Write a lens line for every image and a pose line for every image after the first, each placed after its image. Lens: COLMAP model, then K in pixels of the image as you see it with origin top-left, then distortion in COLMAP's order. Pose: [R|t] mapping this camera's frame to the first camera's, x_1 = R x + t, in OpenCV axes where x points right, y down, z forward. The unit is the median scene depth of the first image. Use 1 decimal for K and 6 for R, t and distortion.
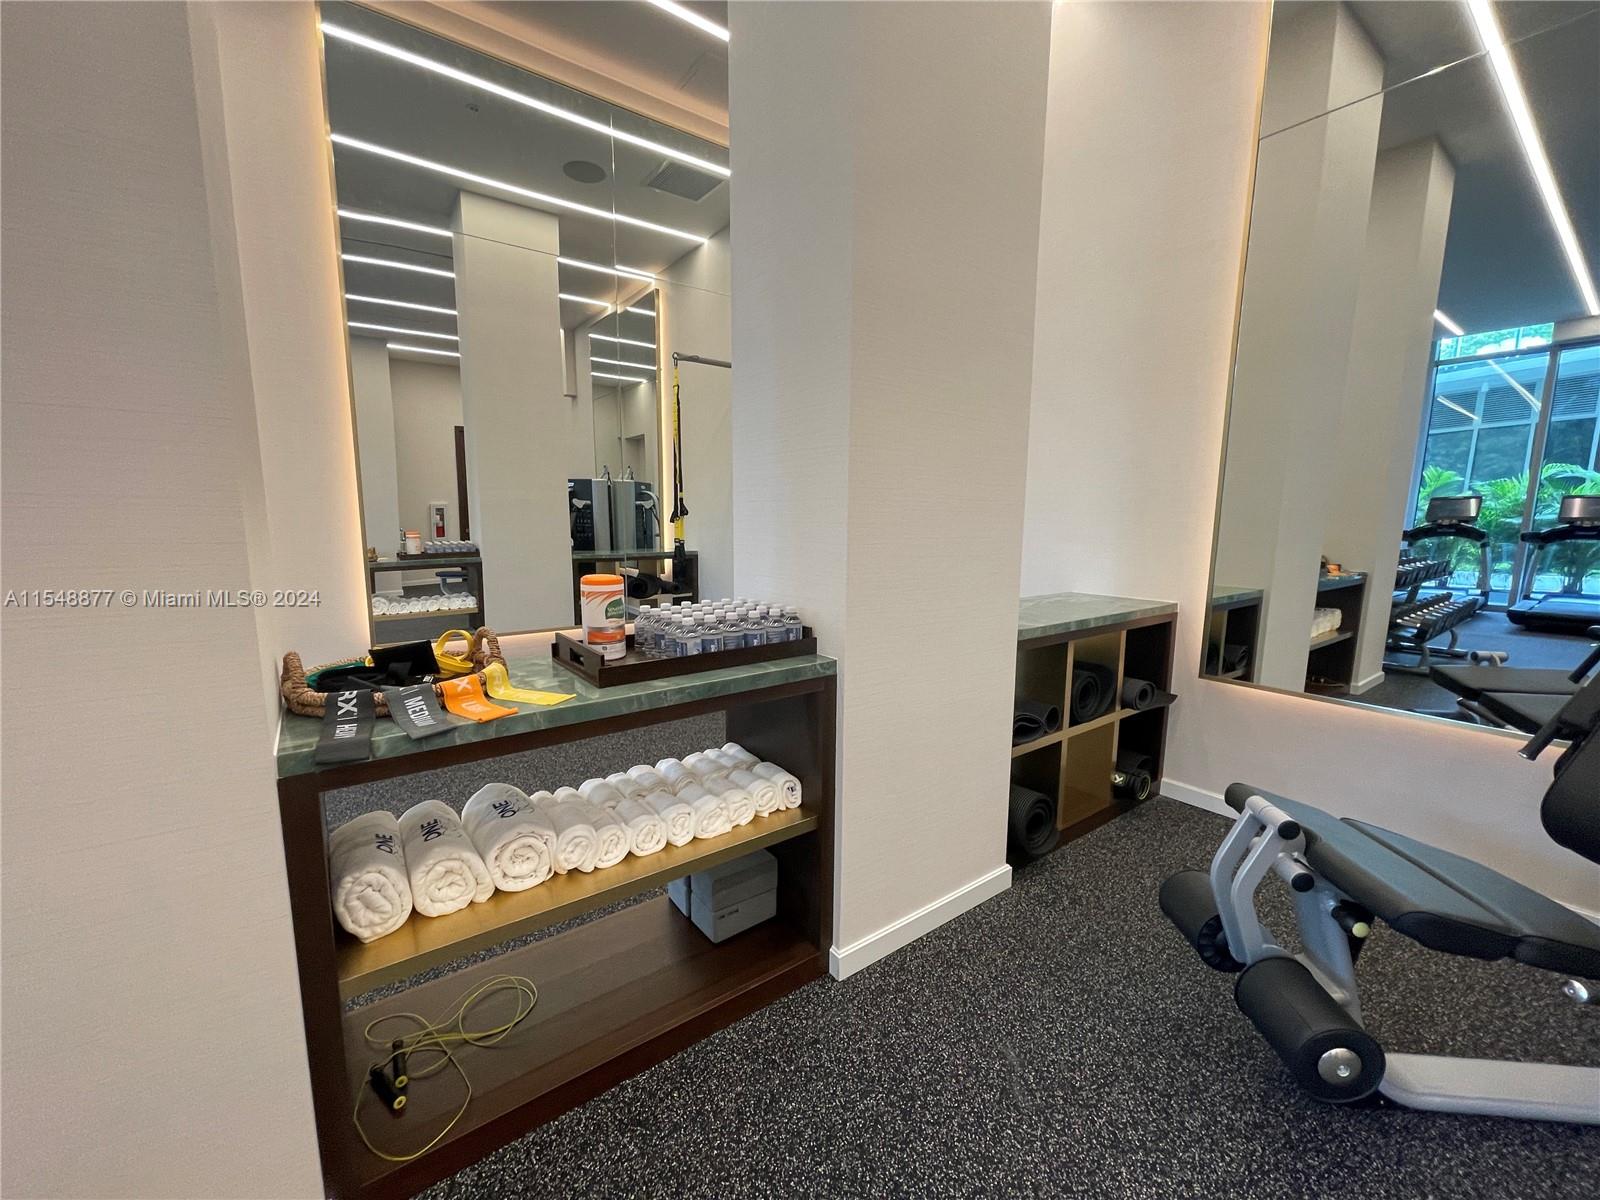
lens RADIAL K [[645.4, 0, 797.9], [0, 645.4, 604.2], [0, 0, 1]] dist [-0.001745, 0.000413]
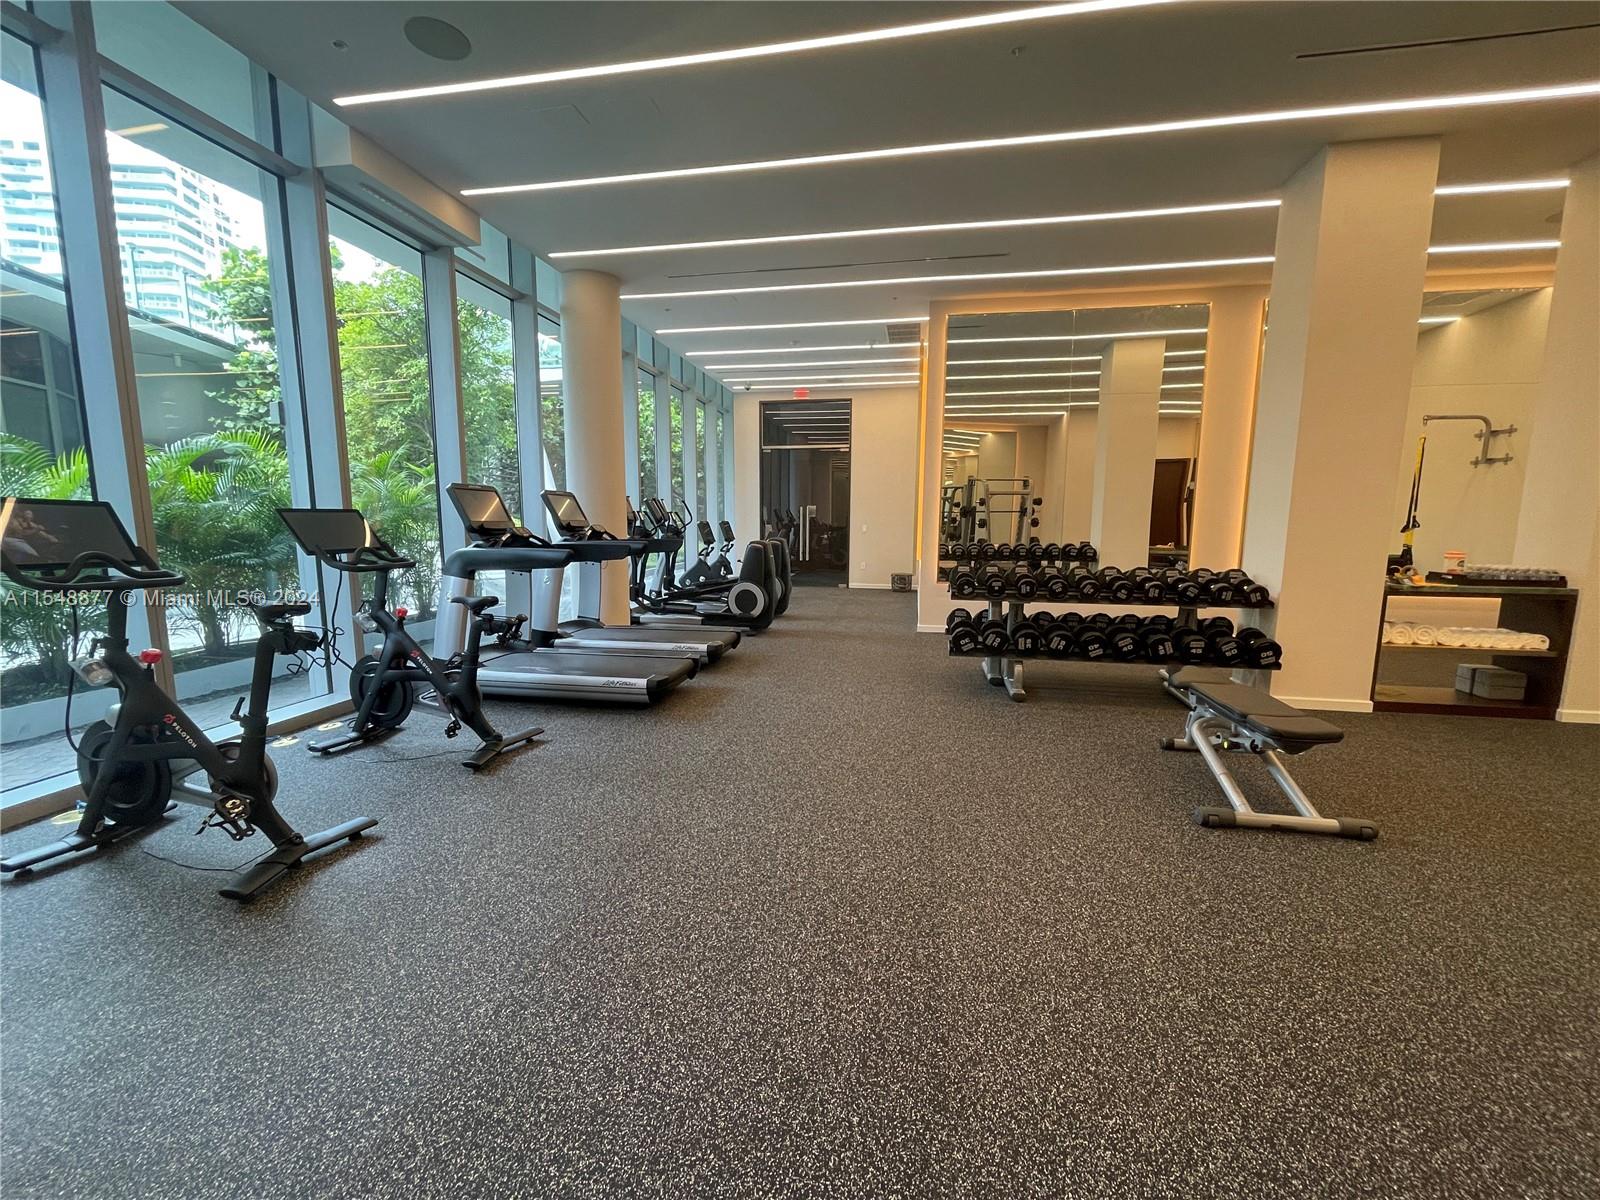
lens RADIAL K [[645.4, 0, 788.8], [0, 645.4, 604.3], [0, 0, 1]] dist [-0.001745, 0.000413]
pose [[0.673357, 0.095921, -0.733069, -0.069073], [-0.101948, 0.994122, 0.036436, 0.150708], [0.732255, 0.050200, 0.679178, -1.224662]]
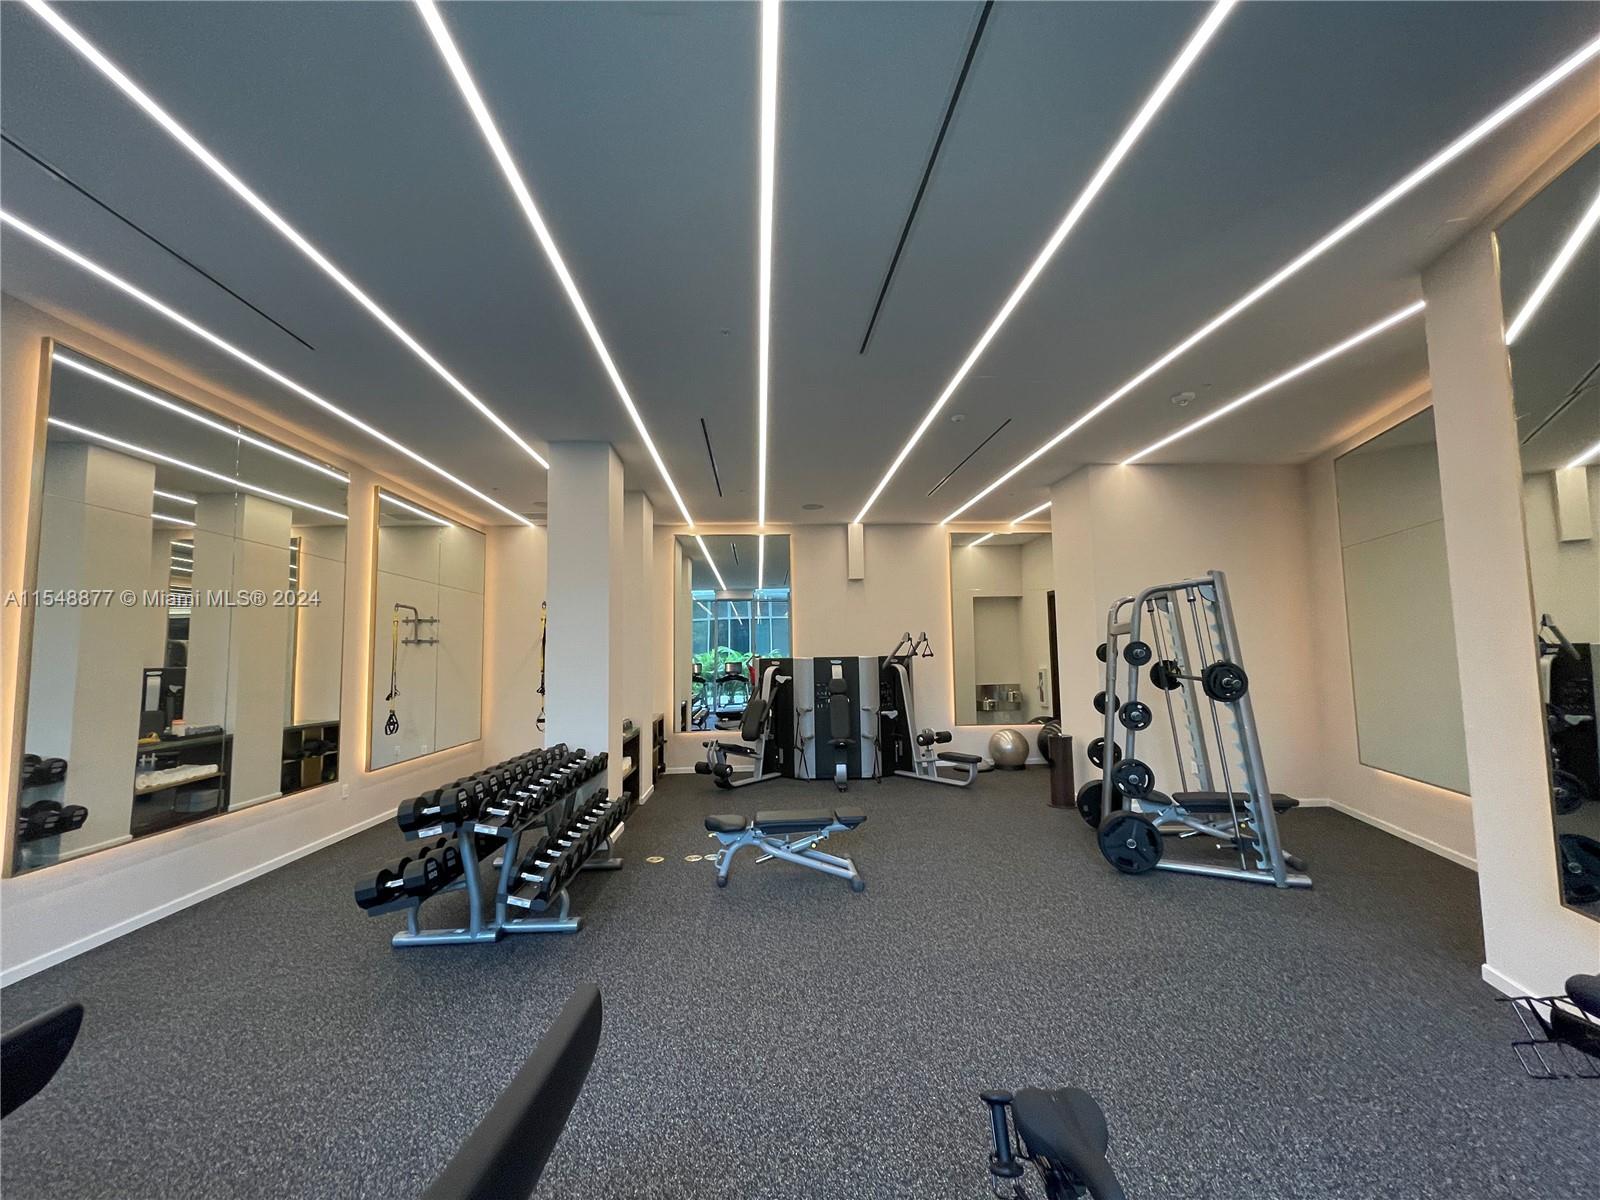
lens RADIAL K [[645.4, 0, 797.1], [0, 645.4, 602.3], [0, 0, 1]] dist [-0.001745, 0.000413]
pose [[0.548371, 0.055823, 0.834370, -1.308937], [0.130833, 0.979755, -0.151537, 0.022387], [-0.825937, 0.192262, 0.529966, -1.031627]]
